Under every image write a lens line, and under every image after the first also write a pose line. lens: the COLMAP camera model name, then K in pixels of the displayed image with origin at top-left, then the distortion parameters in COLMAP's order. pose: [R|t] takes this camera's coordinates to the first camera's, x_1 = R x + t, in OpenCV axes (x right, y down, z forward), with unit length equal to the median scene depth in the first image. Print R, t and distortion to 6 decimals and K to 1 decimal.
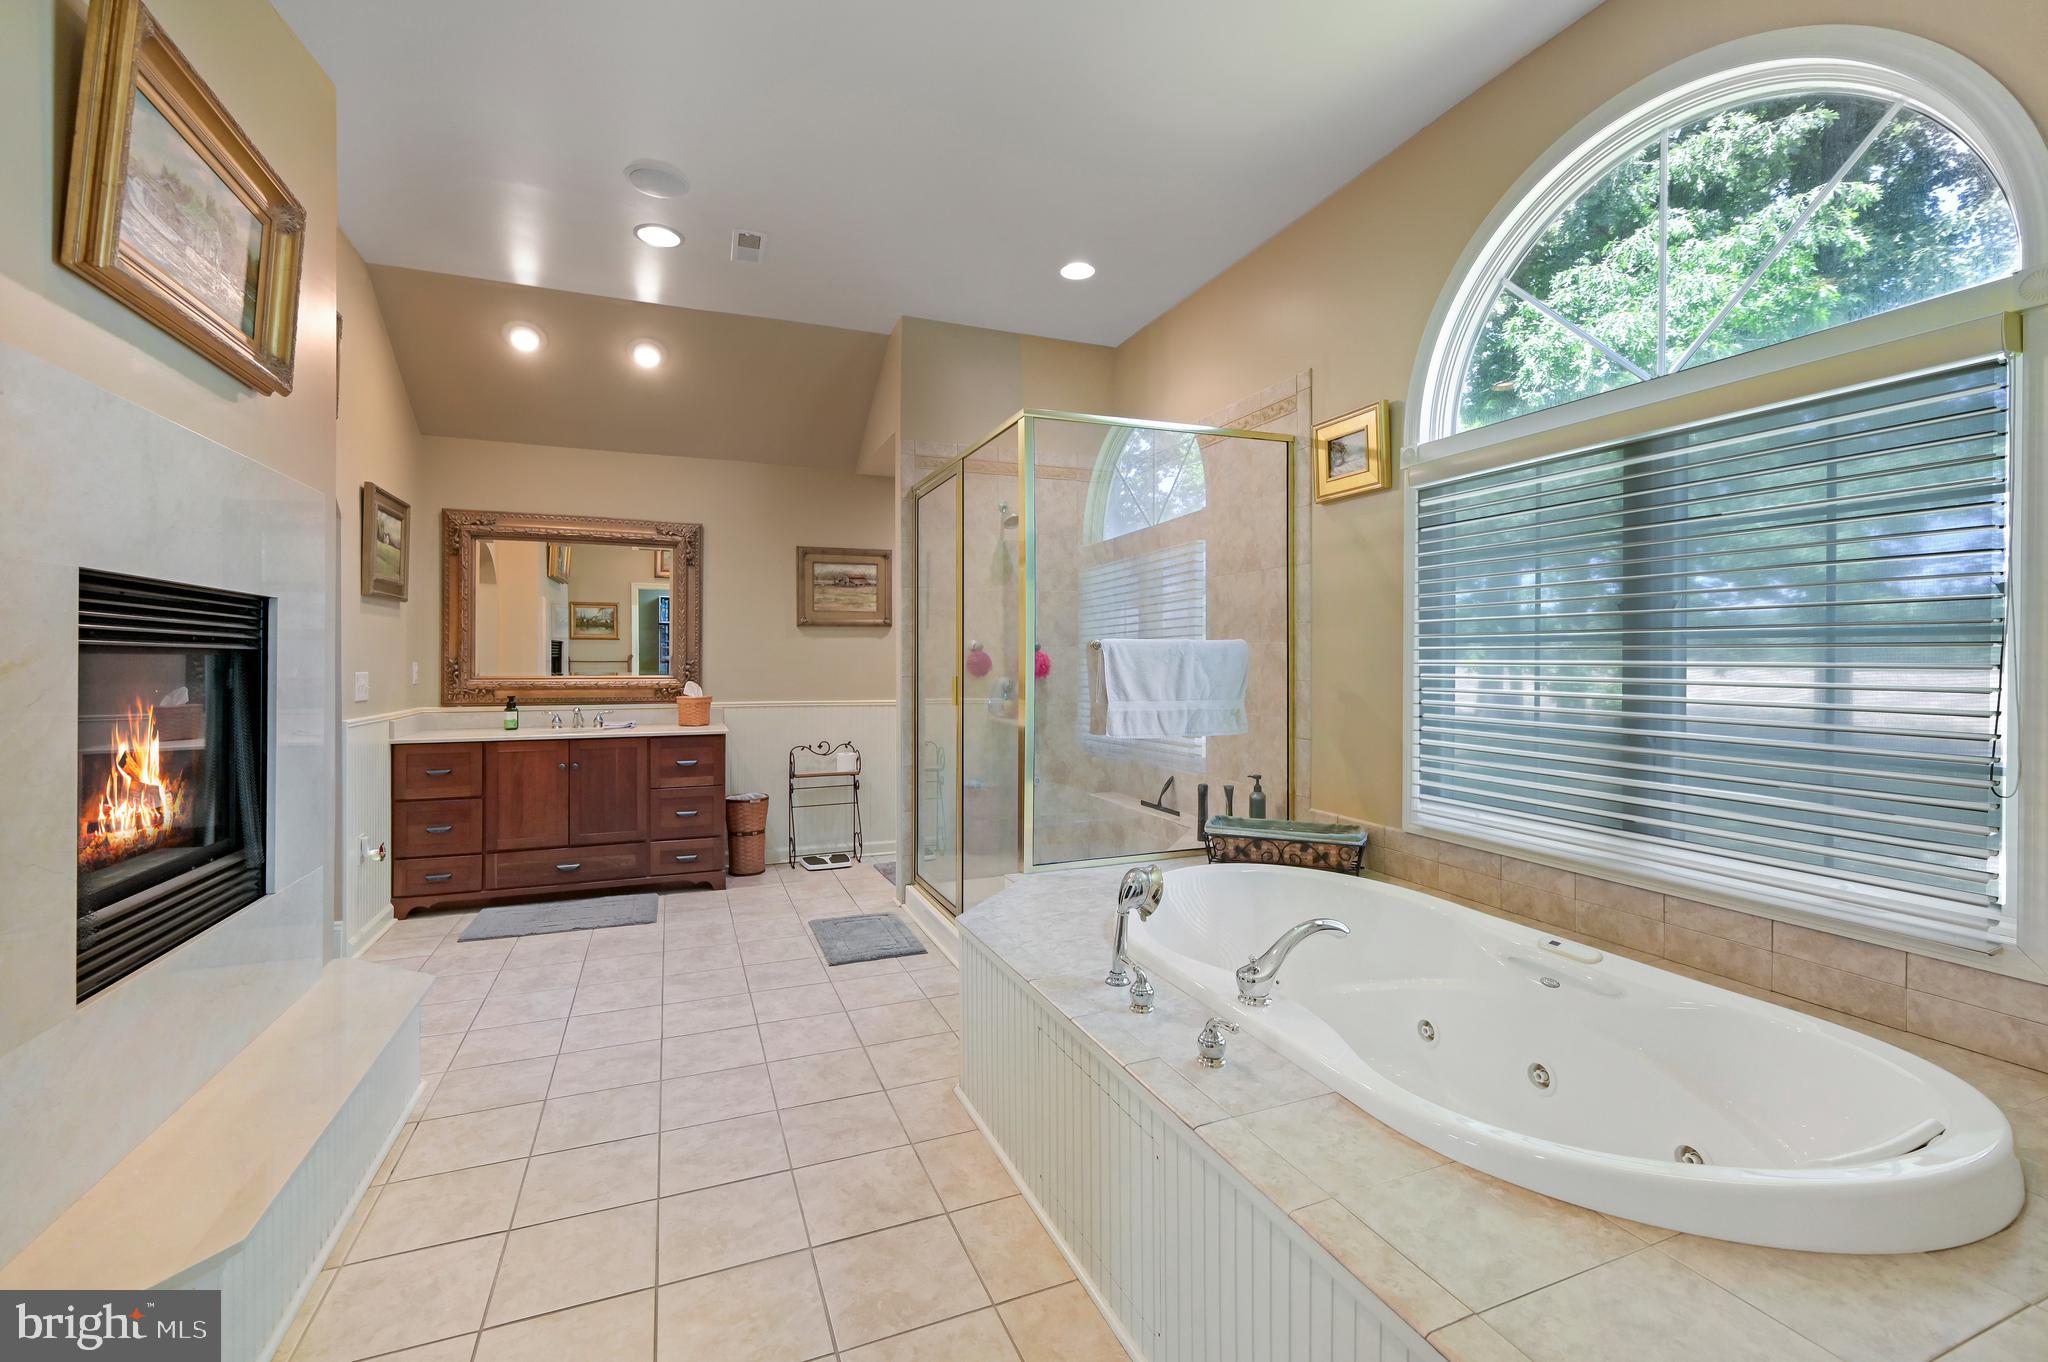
lens RADIAL K [[869.7, 0, 1004.0], [0, 869.7, 658.4], [0, 0, 1]] dist [-0.000201, -0.000039]
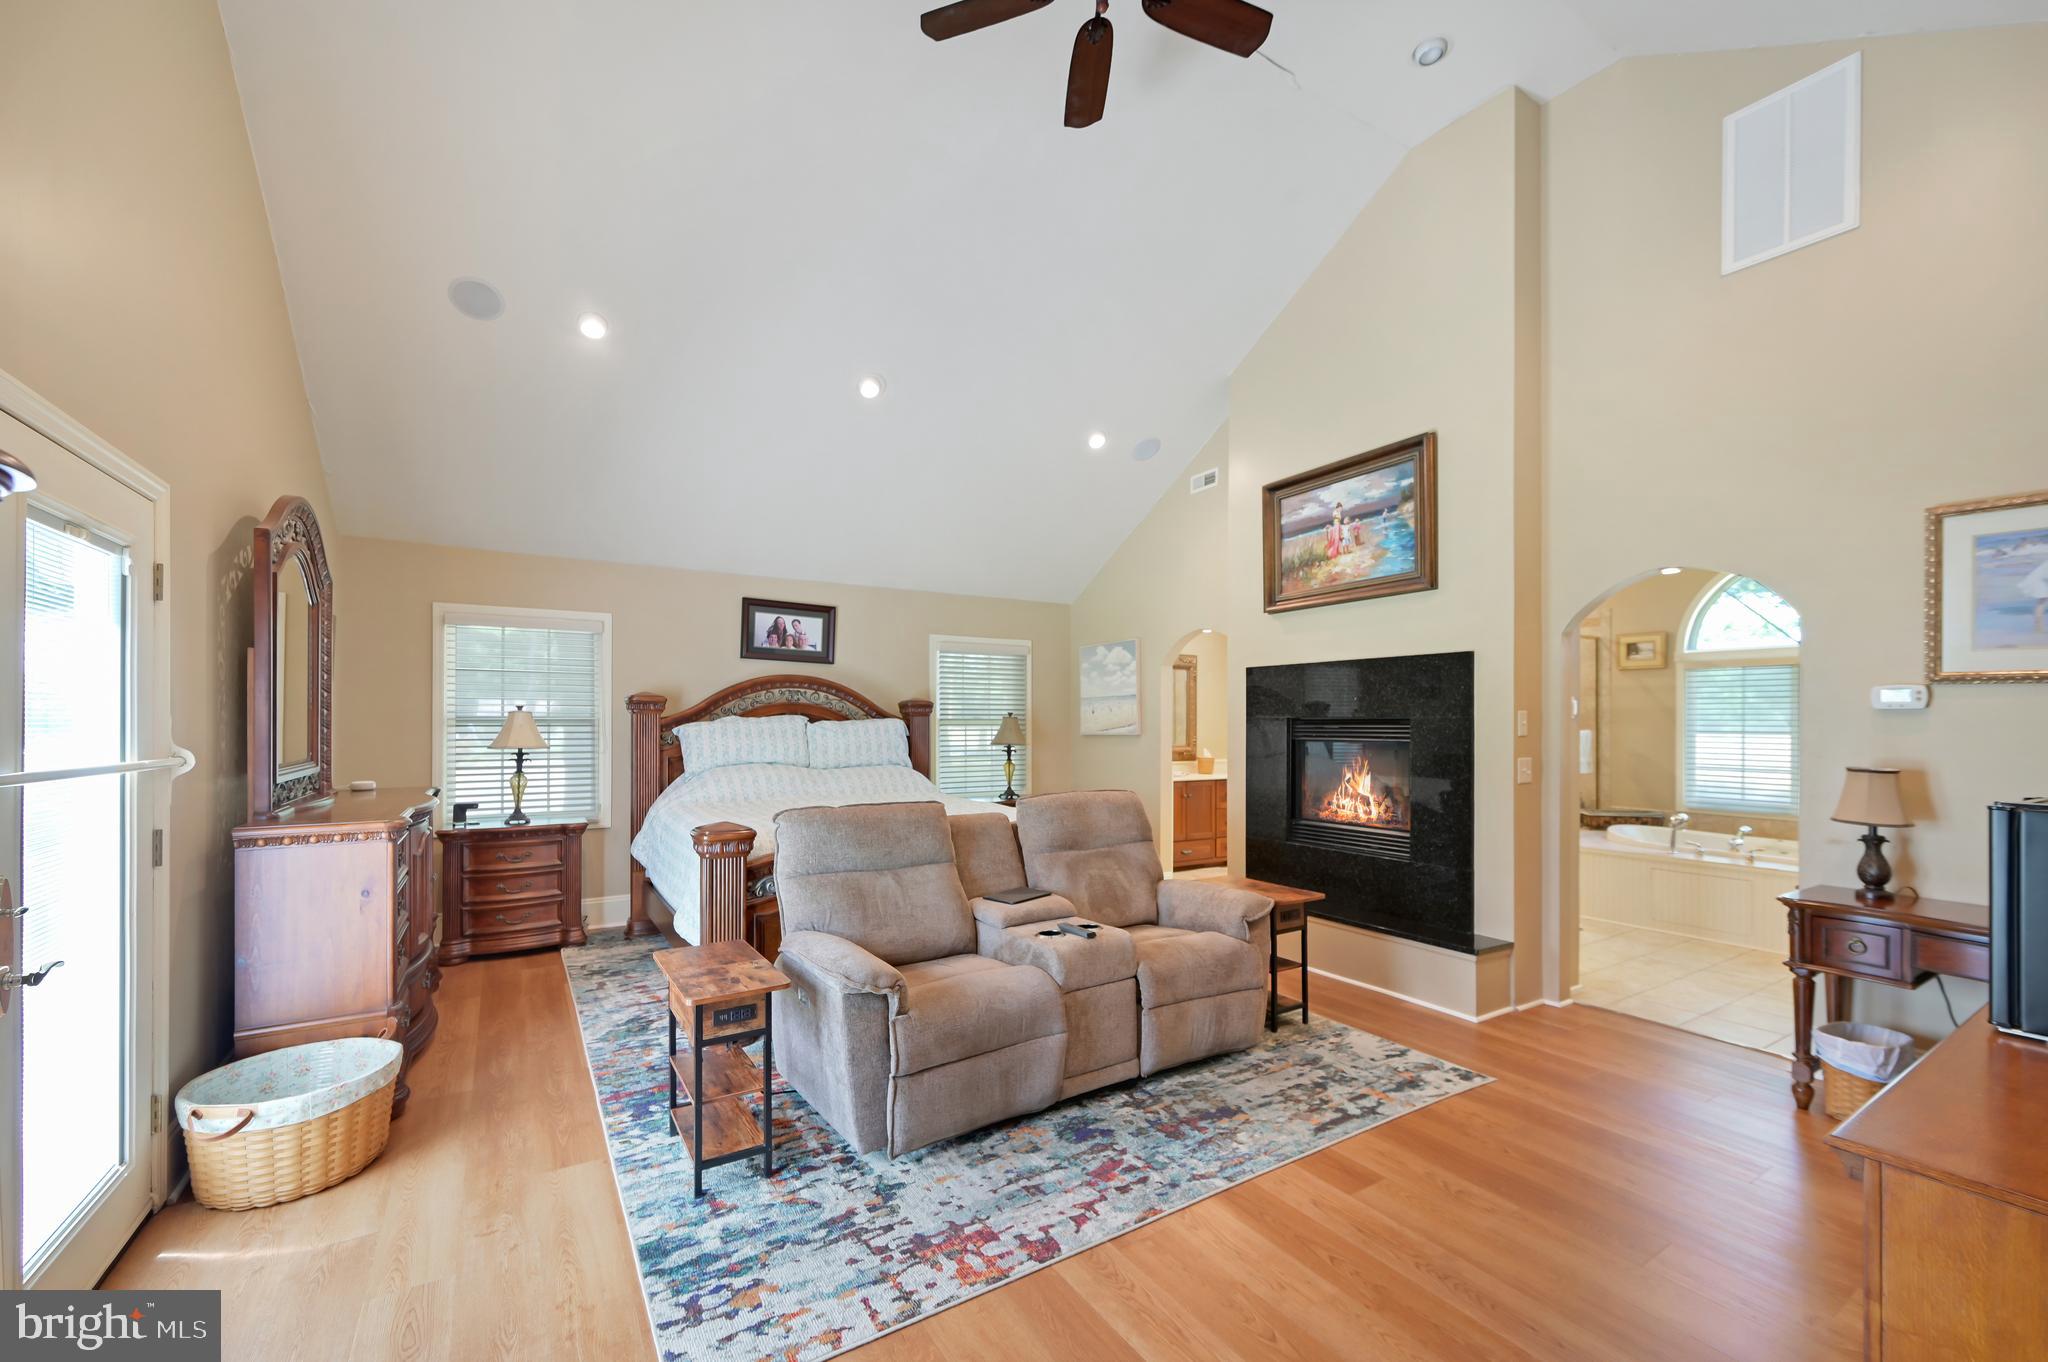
lens RADIAL K [[824.9, 0, 1018.5], [0, 824.9, 723.5], [0, 0, 1]] dist [0.001195, 0.000029]
pose [[0.981670, 0.000782, 0.190585, -1.100918], [-0.001238, 0.999997, 0.002275, -0.027328], [-0.190583, -0.002469, 0.981668, -0.568900]]
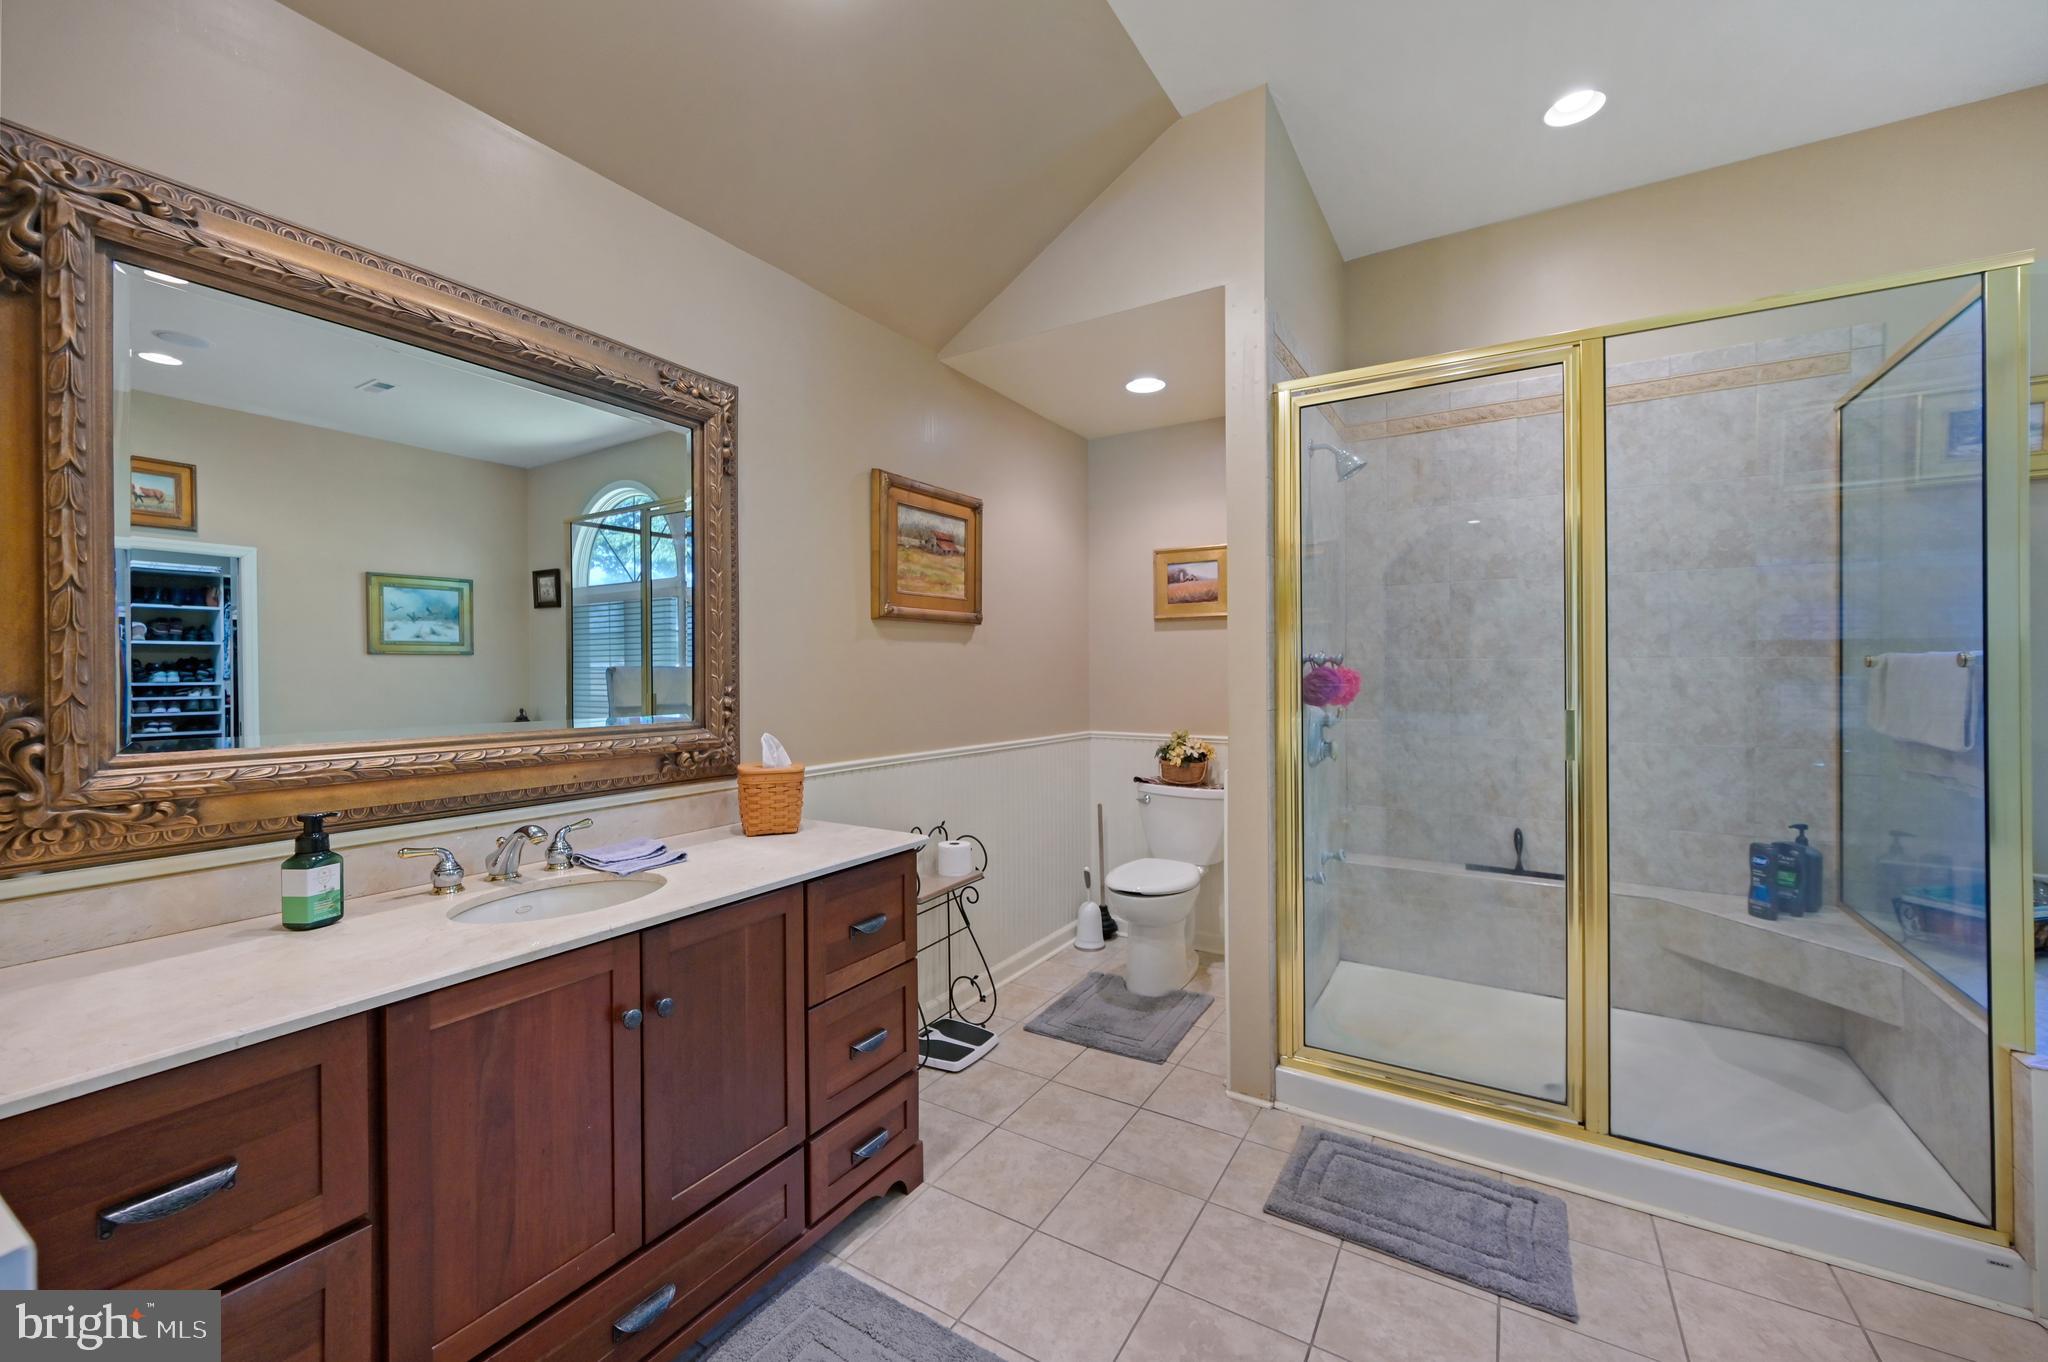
lens RADIAL K [[816.4, 0, 1021.0], [0, 816.4, 675.6], [0, 0, 1]] dist [-0.000118, -0.000108]
pose [[0.797425, -0.006638, 0.603382, -0.541074], [0.002326, 0.999966, 0.007927, -0.006494], [-0.603414, -0.004918, 0.797413, 0.626607]]
